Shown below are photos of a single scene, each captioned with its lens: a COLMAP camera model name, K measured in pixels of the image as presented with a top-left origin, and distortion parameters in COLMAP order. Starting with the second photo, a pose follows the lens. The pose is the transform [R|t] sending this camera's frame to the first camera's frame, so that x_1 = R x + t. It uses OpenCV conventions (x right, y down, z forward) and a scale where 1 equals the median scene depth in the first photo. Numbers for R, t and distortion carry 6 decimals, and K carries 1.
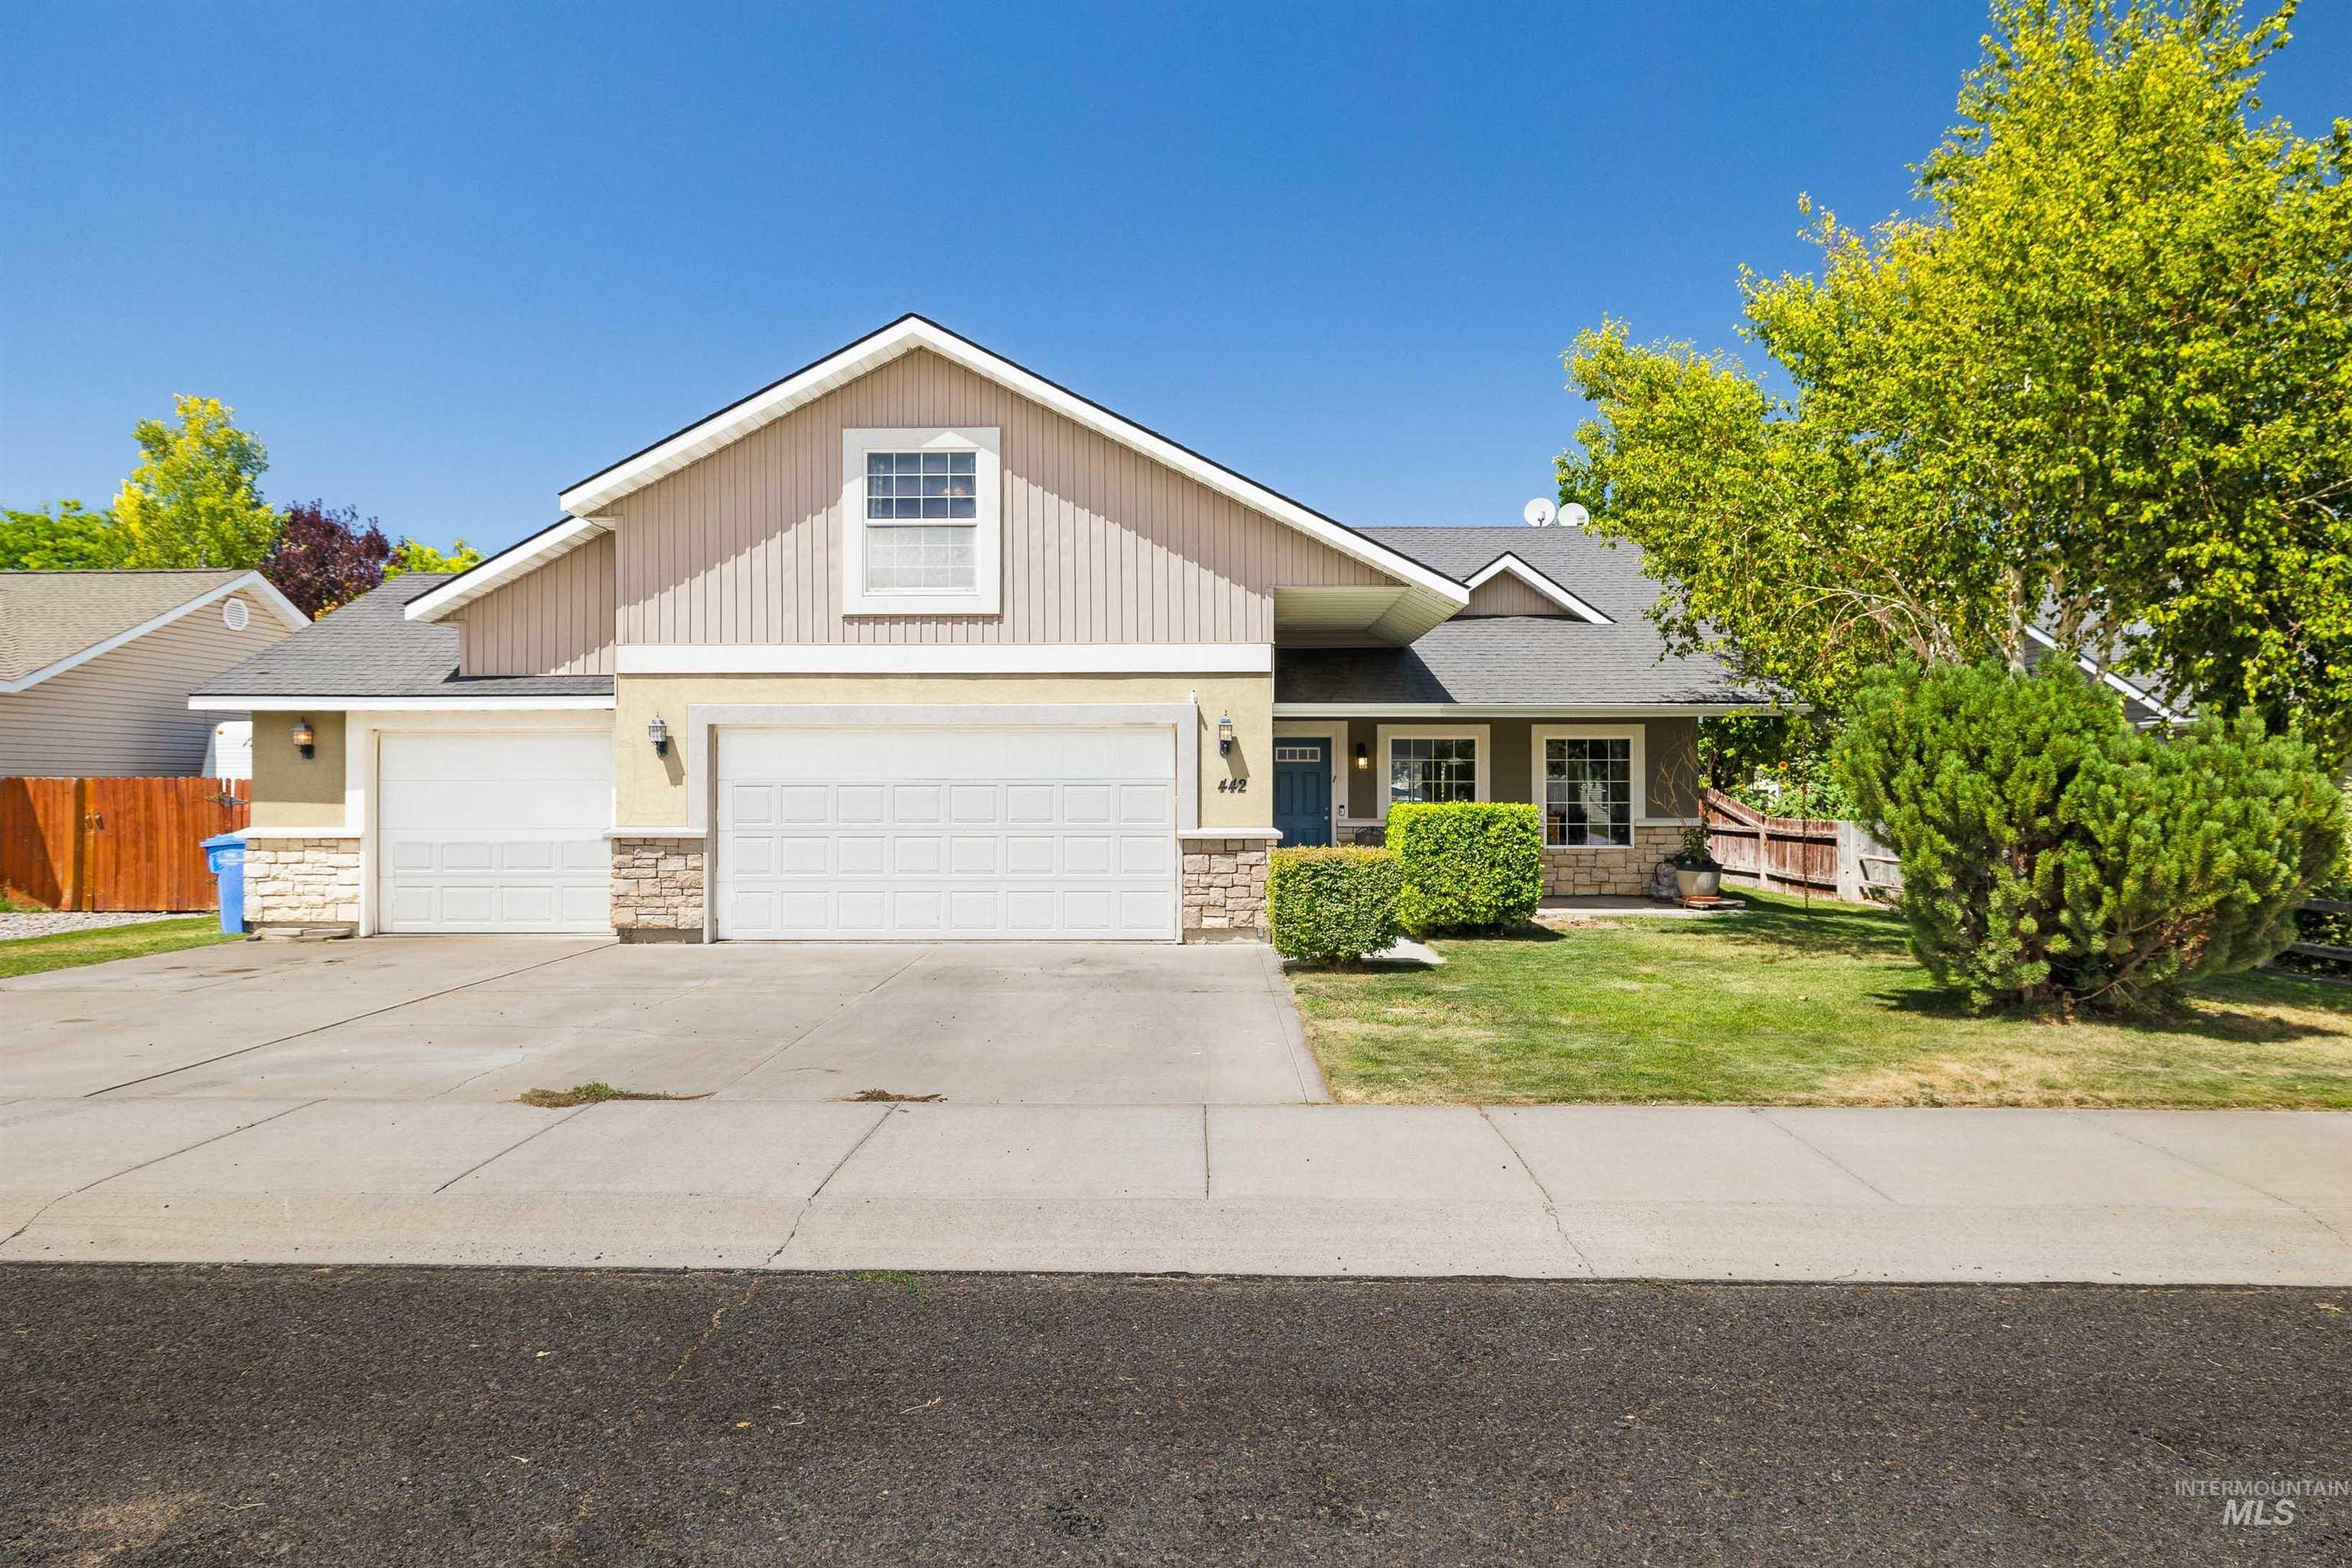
lens RADIAL K [[1358.6, 0, 1178.6], [0, 1358.6, 781.5], [0, 0, 1]] dist [0.003899, 0.000912]
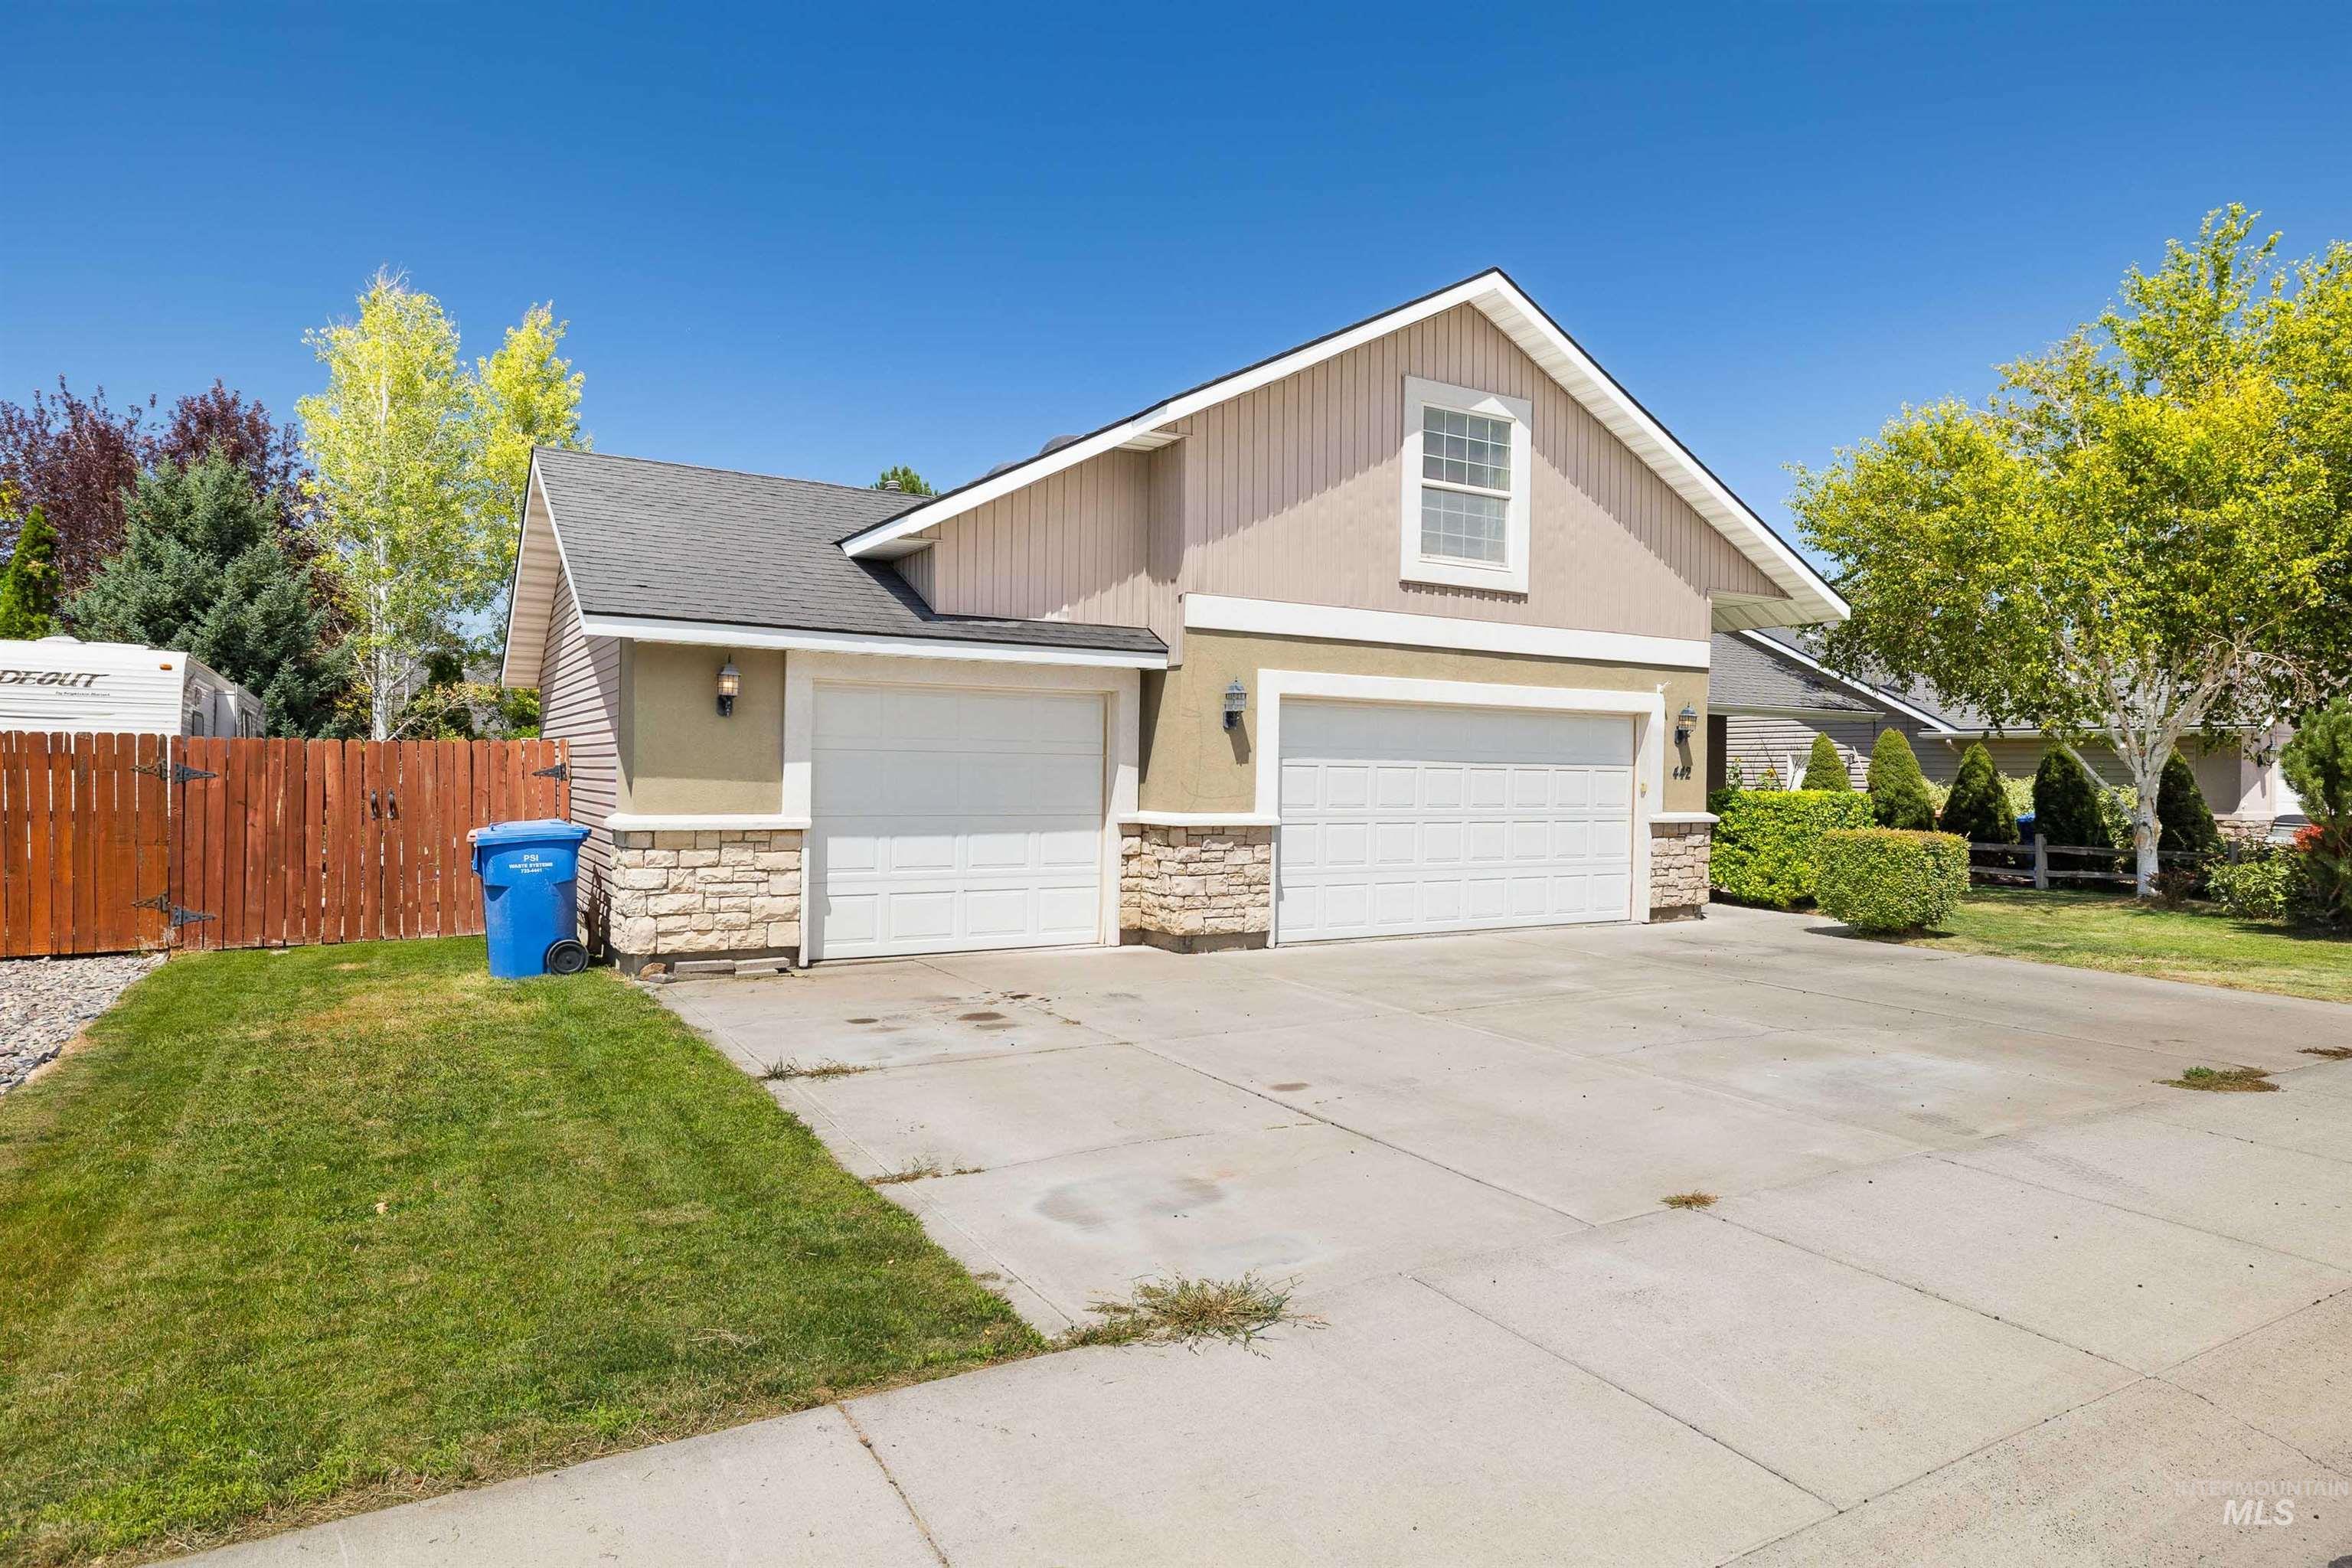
lens RADIAL K [[1358.6, 0, 1188.4], [0, 1358.6, 779.5], [0, 0, 1]] dist [0.003899, 0.000912]
pose [[0.848412, 0.010409, 0.529234, -0.849164], [-0.015433, 0.999868, 0.005074, 0.008854], [-0.529111, -0.012472, 0.848461, 0.299886]]
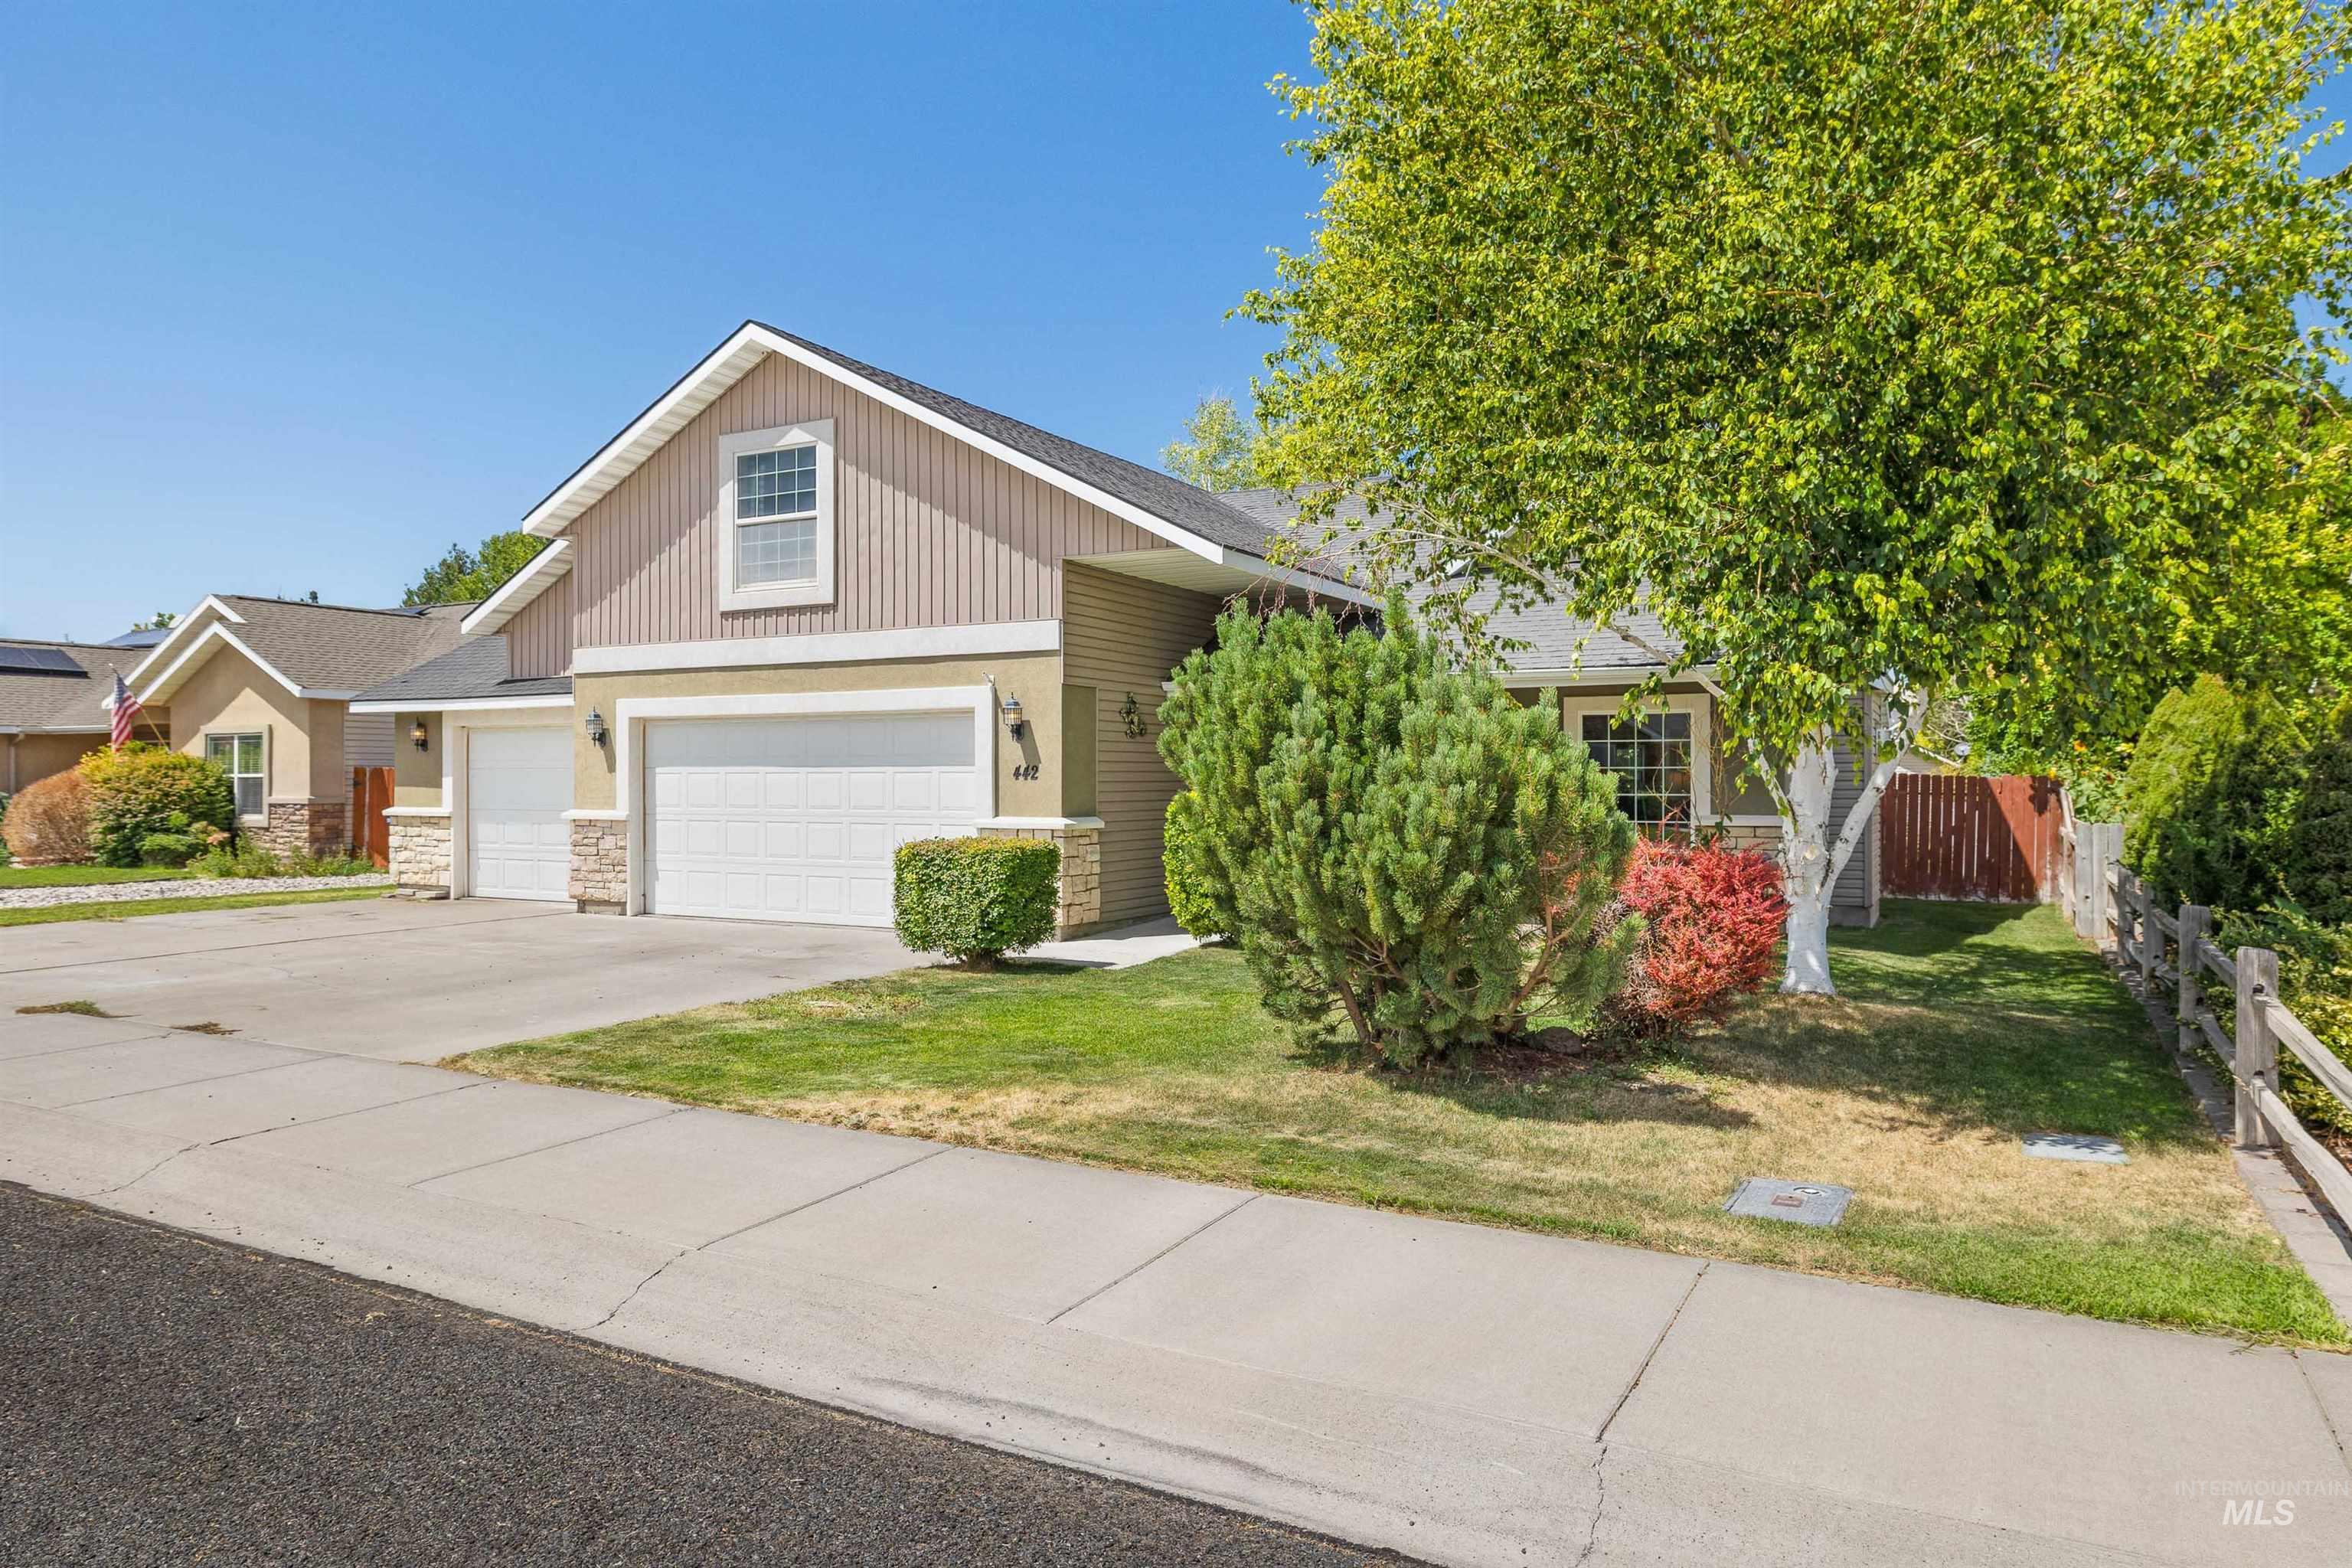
lens RADIAL K [[1515.2, 0, 1165.6], [0, 1515.2, 783.9], [0, 0, 1]] dist [-0.008511, -0.000915]
pose [[0.885760, 0.002361, -0.464137, 0.610706], [0.000757, 0.999978, 0.006531, 0.004393], [0.464143, -0.006136, 0.885739, 0.112891]]
